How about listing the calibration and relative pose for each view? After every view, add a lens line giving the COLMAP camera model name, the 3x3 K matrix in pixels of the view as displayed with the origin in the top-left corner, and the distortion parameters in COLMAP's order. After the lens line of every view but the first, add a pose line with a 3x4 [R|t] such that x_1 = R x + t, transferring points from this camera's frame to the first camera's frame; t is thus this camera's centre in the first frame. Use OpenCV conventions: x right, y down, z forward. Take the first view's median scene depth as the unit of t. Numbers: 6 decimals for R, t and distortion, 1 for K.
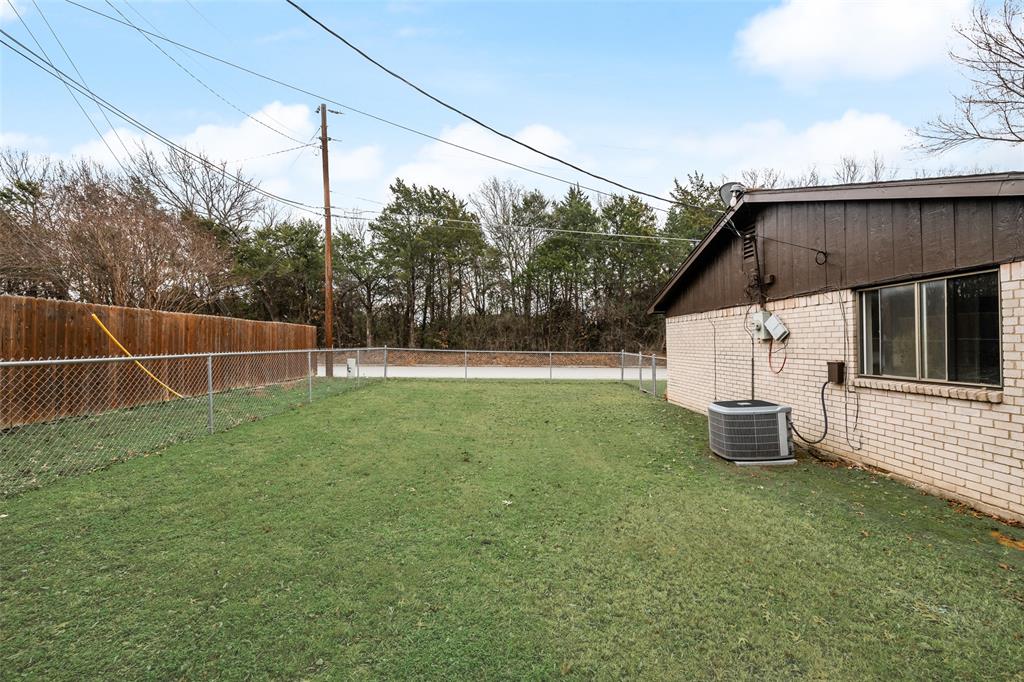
lens RADIAL K [[400.5, 0, 512.0], [0, 400.5, 341.0], [0, 0, 1]] dist [0.000979, -0.006468]
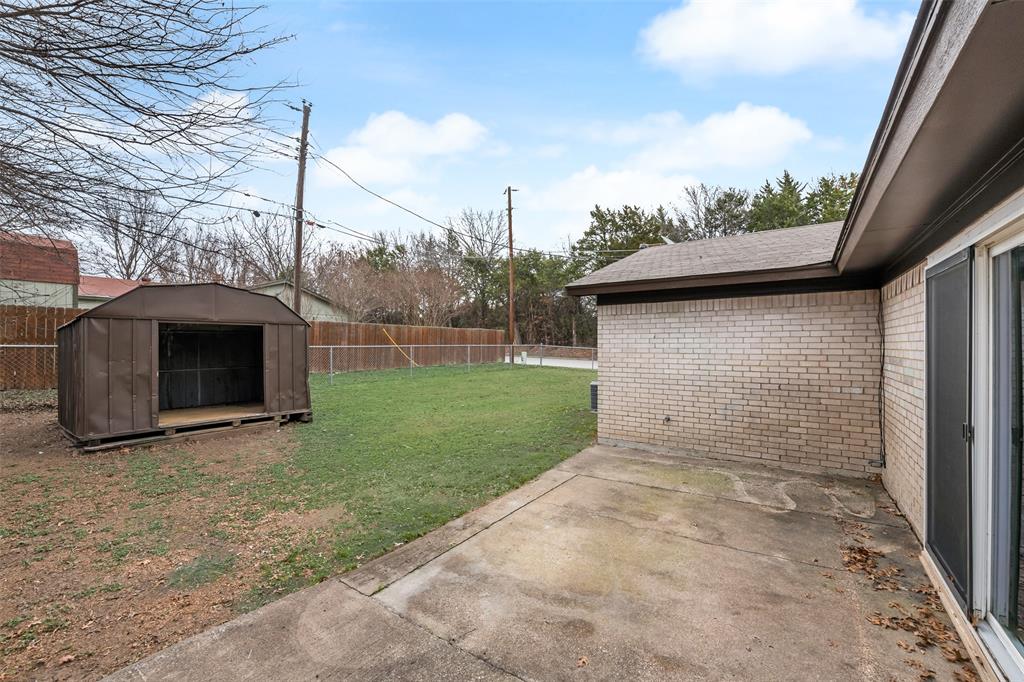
lens RADIAL K [[400.5, 0, 512.0], [0, 400.5, 341.0], [0, 0, 1]] dist [0.000979, -0.006468]
pose [[0.796368, 0.017411, -0.604562, 0.445610], [-0.012601, 0.999846, 0.012195, -0.013678], [0.604681, -0.002093, 0.796465, -0.209835]]
